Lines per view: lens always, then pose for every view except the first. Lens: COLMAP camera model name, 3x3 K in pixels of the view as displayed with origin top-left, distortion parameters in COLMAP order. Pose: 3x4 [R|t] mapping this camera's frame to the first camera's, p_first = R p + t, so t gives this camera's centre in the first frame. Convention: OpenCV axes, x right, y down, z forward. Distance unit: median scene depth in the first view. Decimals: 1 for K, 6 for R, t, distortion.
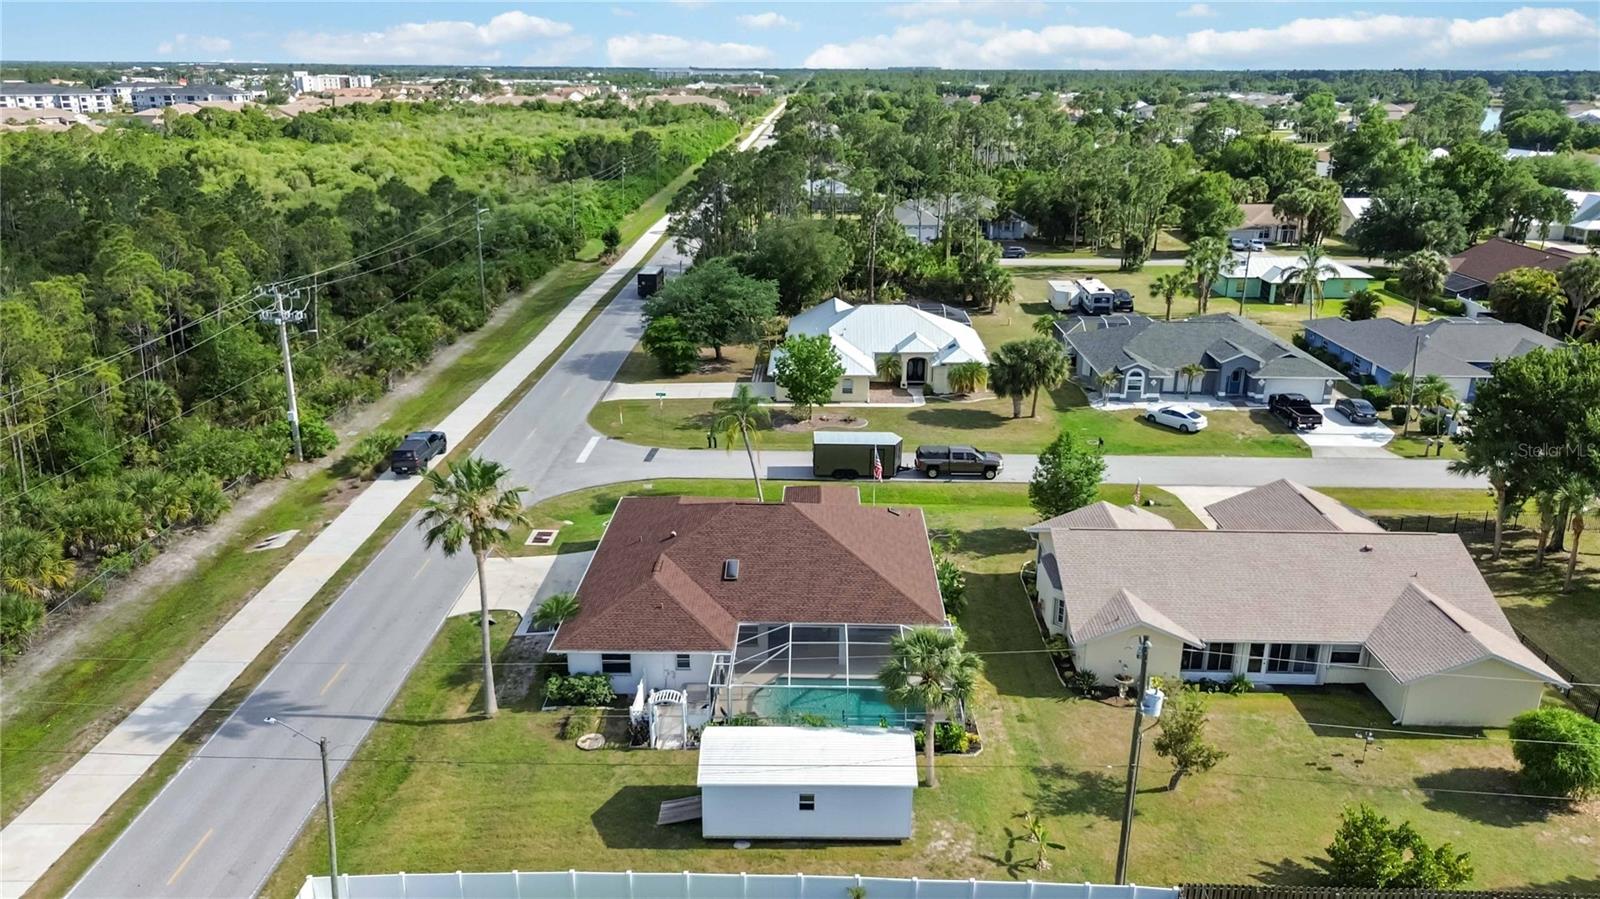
lens RADIAL K [[1151.7, 0, 800.0], [0, 1151.7, 449.5], [0, 0, 1]] dist [0.036382, -0.007331]
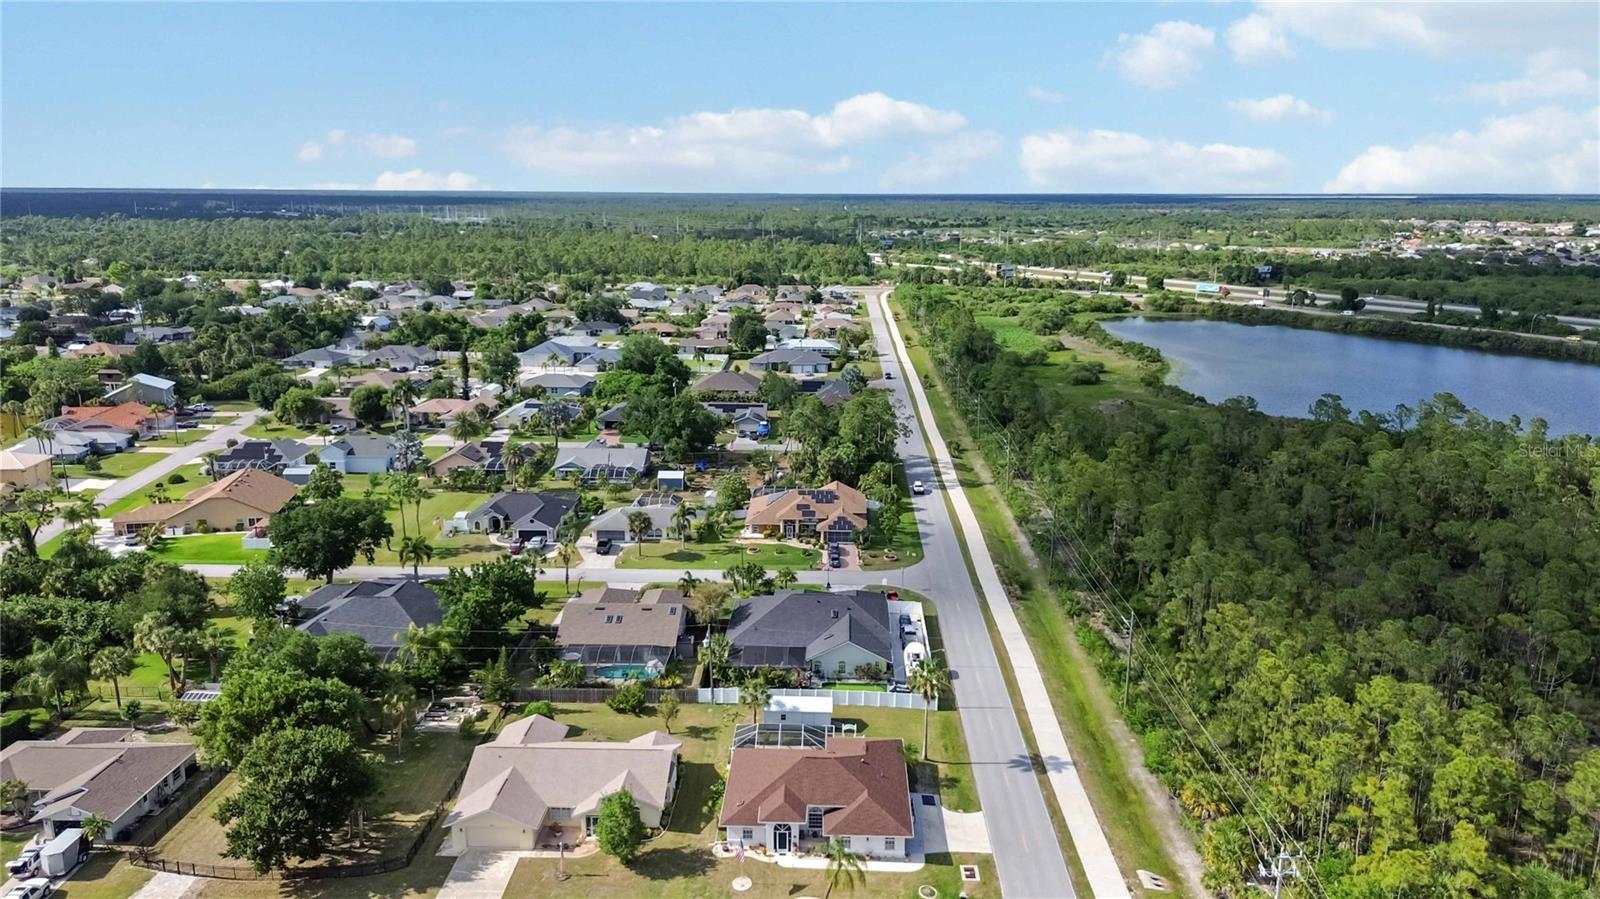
lens RADIAL K [[1151.7, 0, 800.0], [0, 1151.7, 449.5], [0, 0, 1]] dist [0.036382, -0.007331]
pose [[-0.999913, -0.006283, 0.011578, -0.023481], [0.000680, 0.853114, 0.521723, -1.494414], [-0.013155, 0.521686, -0.853036, 2.547572]]
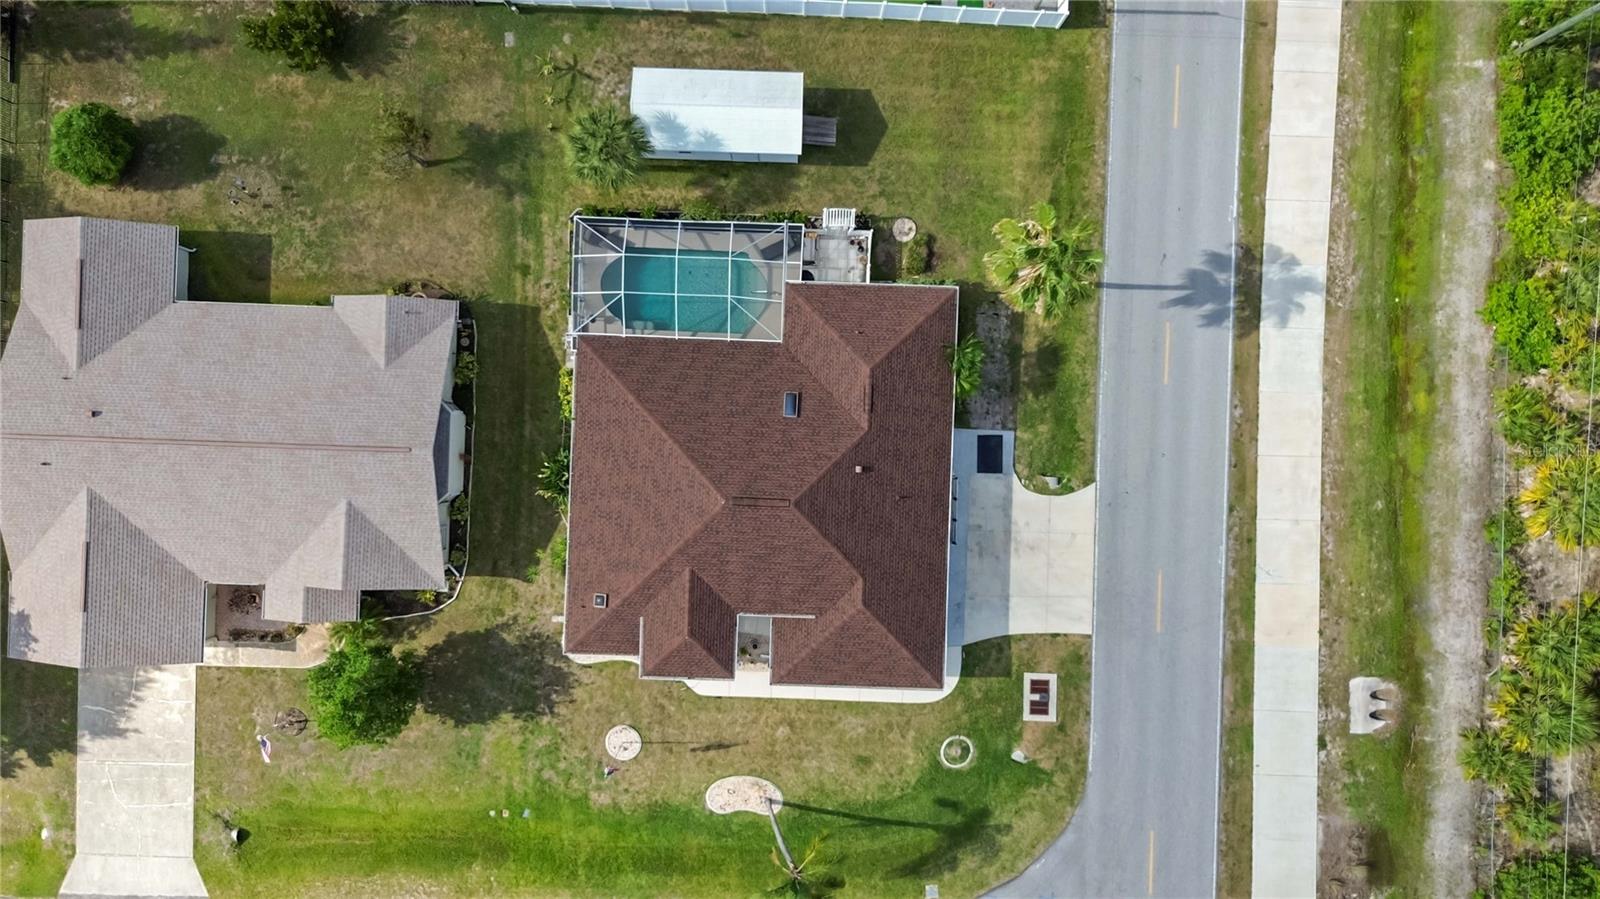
lens RADIAL K [[1151.7, 0, 800.0], [0, 1151.7, 449.5], [0, 0, 1]] dist [0.036382, -0.007331]
pose [[-0.999941, -0.010057, -0.004010, -0.064364], [-0.000584, -0.319724, 0.947510, -0.813381], [-0.010811, 0.947457, 0.319700, 0.739631]]
